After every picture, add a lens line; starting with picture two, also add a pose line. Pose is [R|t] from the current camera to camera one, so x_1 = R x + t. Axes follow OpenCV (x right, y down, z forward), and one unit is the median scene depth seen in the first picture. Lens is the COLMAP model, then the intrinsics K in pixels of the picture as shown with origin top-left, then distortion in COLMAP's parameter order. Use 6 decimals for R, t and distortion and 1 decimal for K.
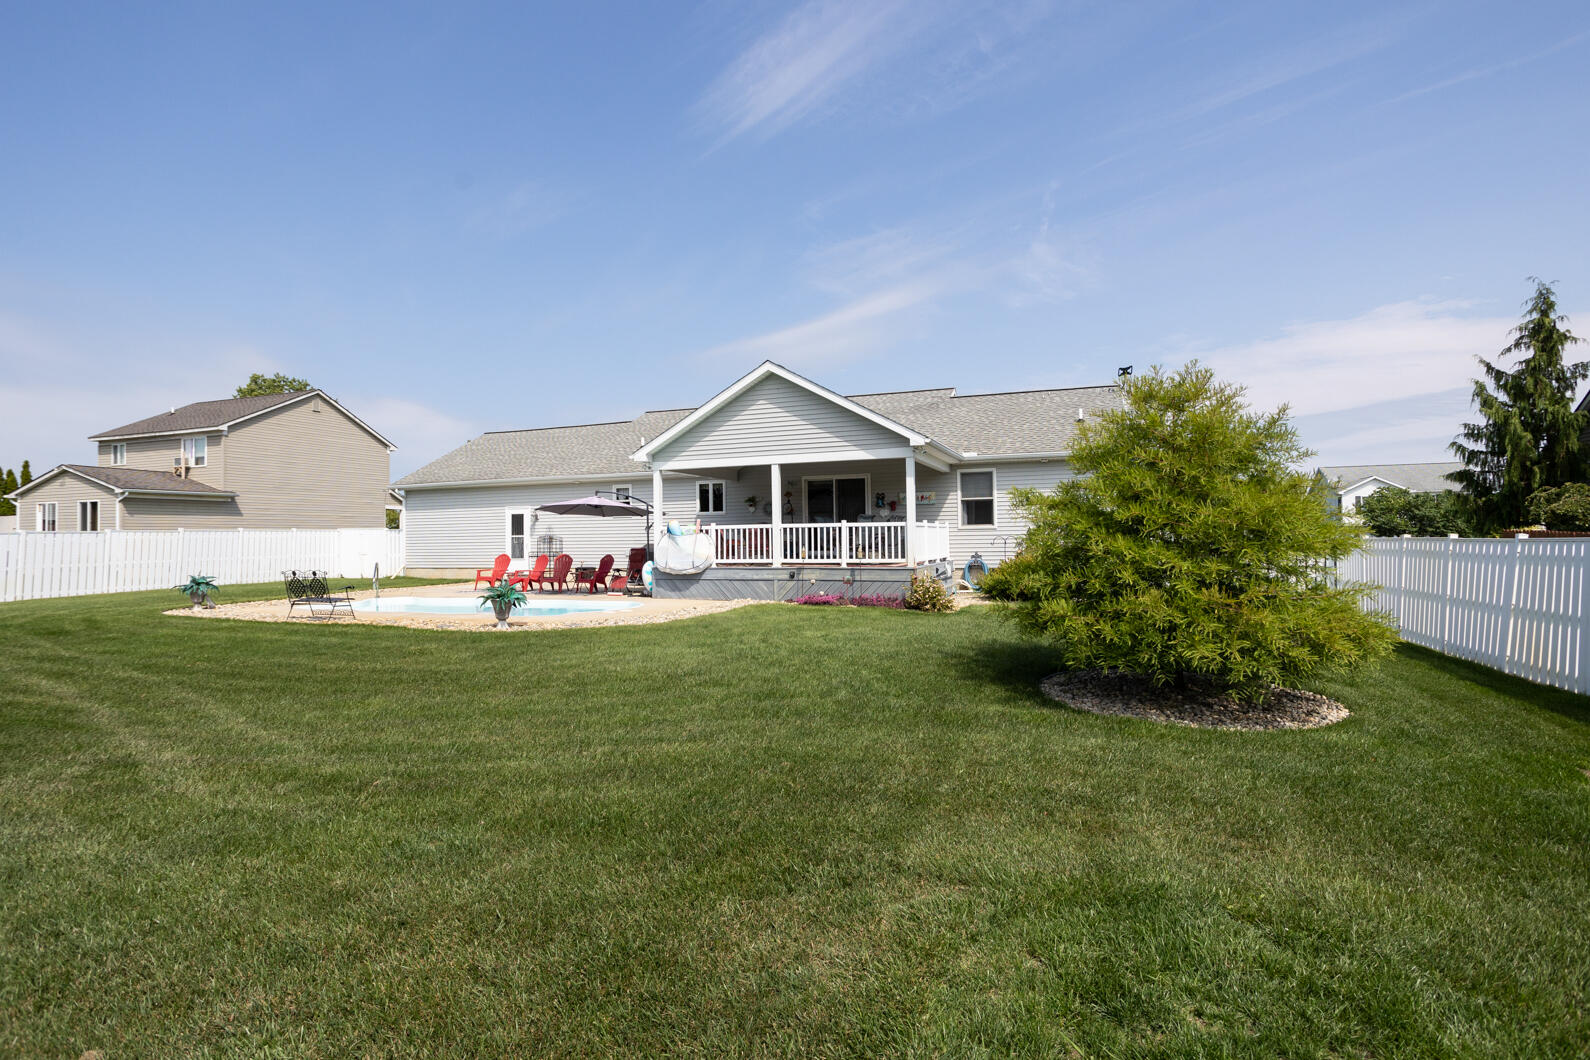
lens RADIAL K [[762.3, 0, 789.9], [0, 762.3, 522.1], [0, 0, 1]] dist [-0.041601, 0.026466]
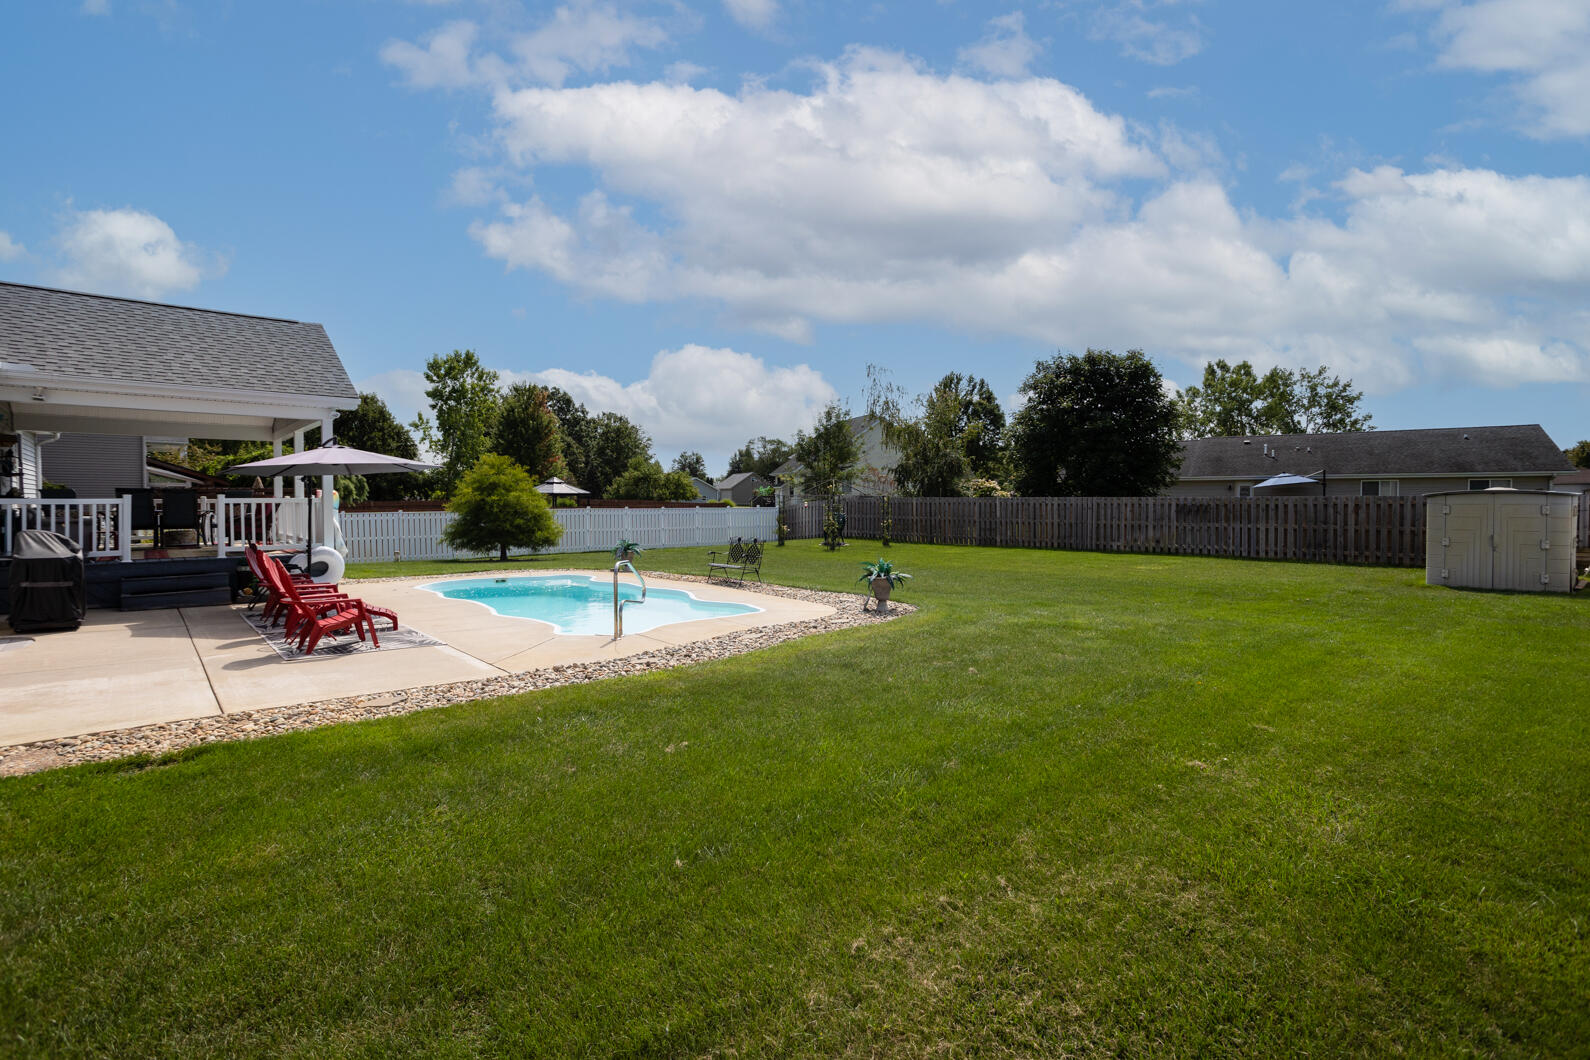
lens RADIAL K [[762.3, 0, 806.1], [0, 762.3, 519.9], [0, 0, 1]] dist [-0.041601, 0.026466]
pose [[-0.879916, 0.004490, 0.475109, -0.827672], [0.004157, 0.999990, -0.001752, 0.025323], [-0.475112, 0.000434, -0.879925, 1.283600]]
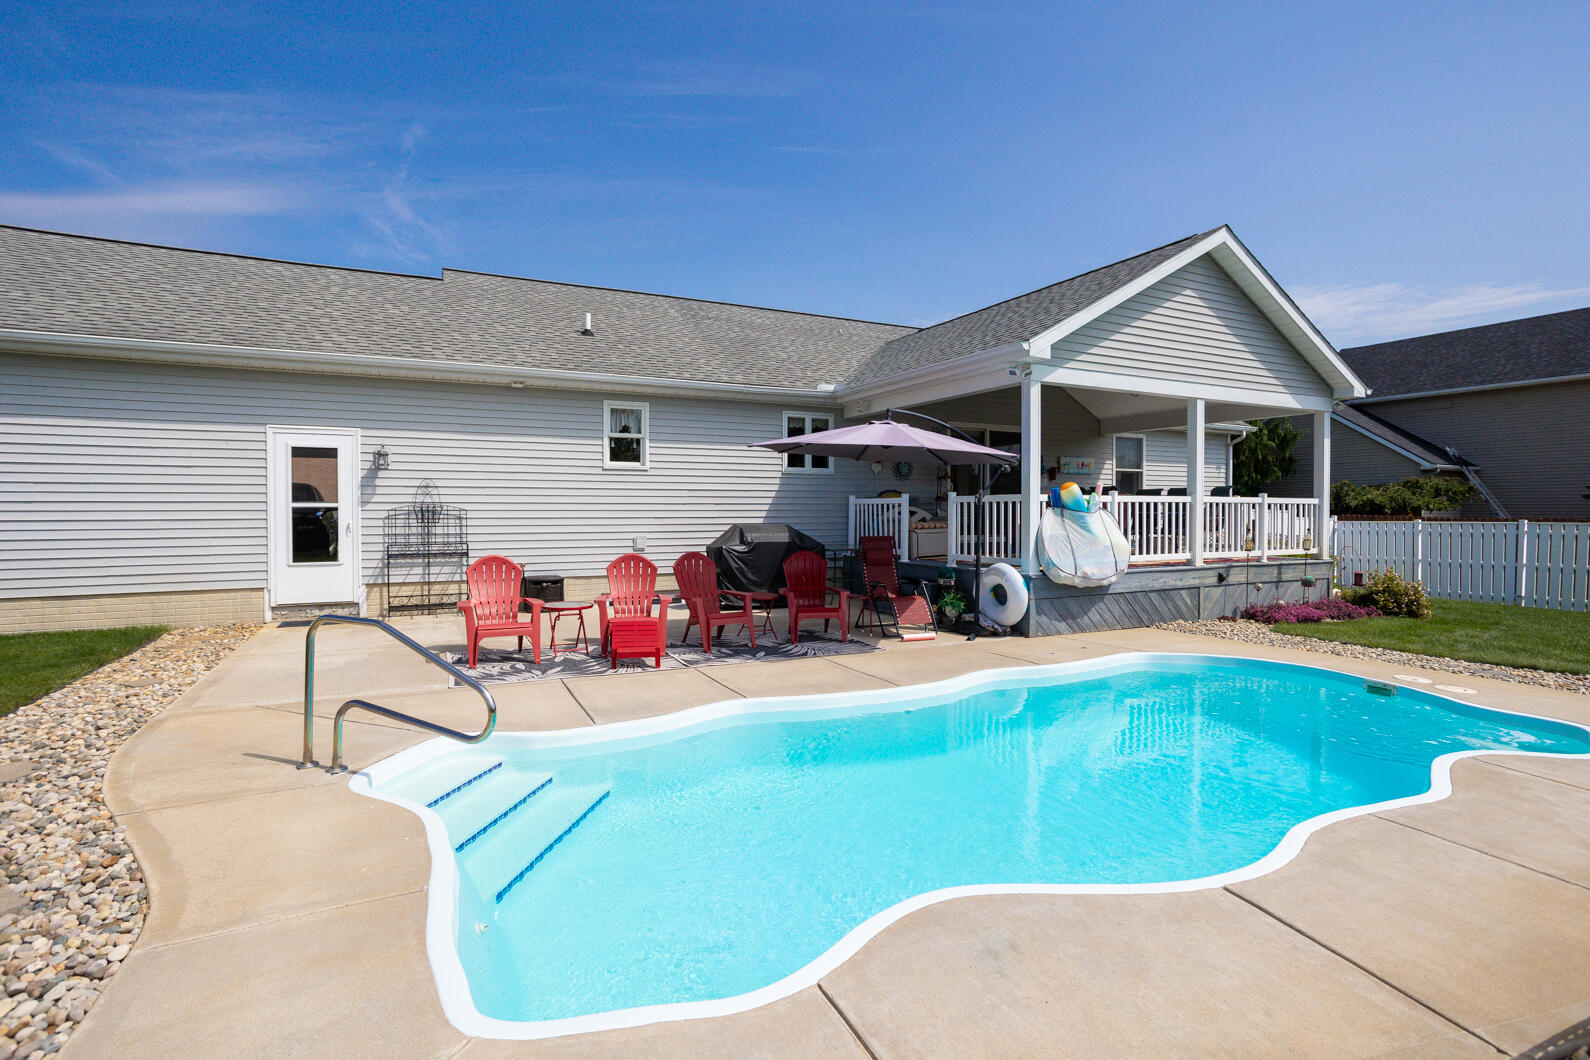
lens RADIAL K [[762.3, 0, 804.6], [0, 762.3, 528.8], [0, 0, 1]] dist [-0.041601, 0.026466]
pose [[0.680285, -0.005750, 0.732925, -0.589974], [-0.025922, 0.999155, 0.031898, 0.015085], [-0.732489, -0.040699, 0.679561, 0.704364]]
